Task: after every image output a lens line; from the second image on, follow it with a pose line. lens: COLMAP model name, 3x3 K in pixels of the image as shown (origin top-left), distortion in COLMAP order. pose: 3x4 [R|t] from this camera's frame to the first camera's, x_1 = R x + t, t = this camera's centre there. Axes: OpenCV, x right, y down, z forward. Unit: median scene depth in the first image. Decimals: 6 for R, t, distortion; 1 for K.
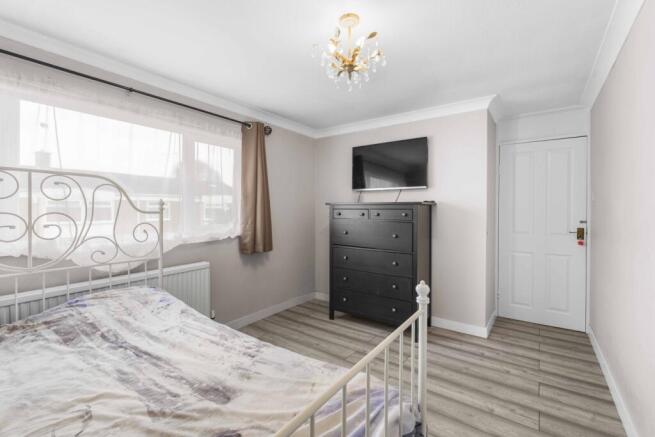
lens RADIAL K [[293.5, 0, 328.6], [0, 293.5, 214.4], [0, 0, 1]] dist [0.000613, 0.000202]
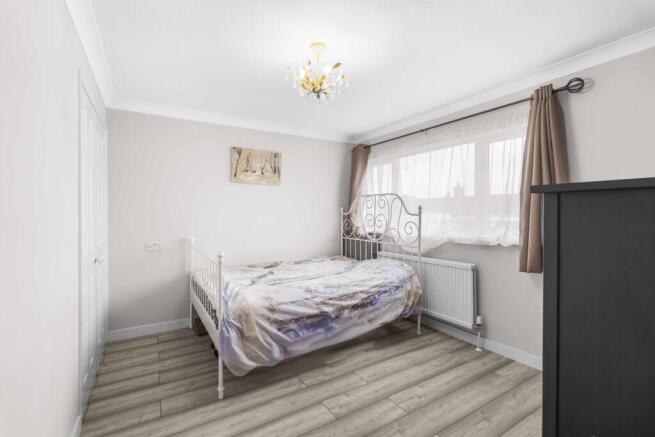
lens RADIAL K [[293.5, 0, 328.6], [0, 293.5, 214.4], [0, 0, 1]] dist [0.000613, 0.000202]
pose [[-0.380647, -0.001710, -0.924719, 0.860361], [-0.017296, 0.999837, 0.005271, -0.007534], [0.924559, 0.018000, -0.380614, 1.140065]]
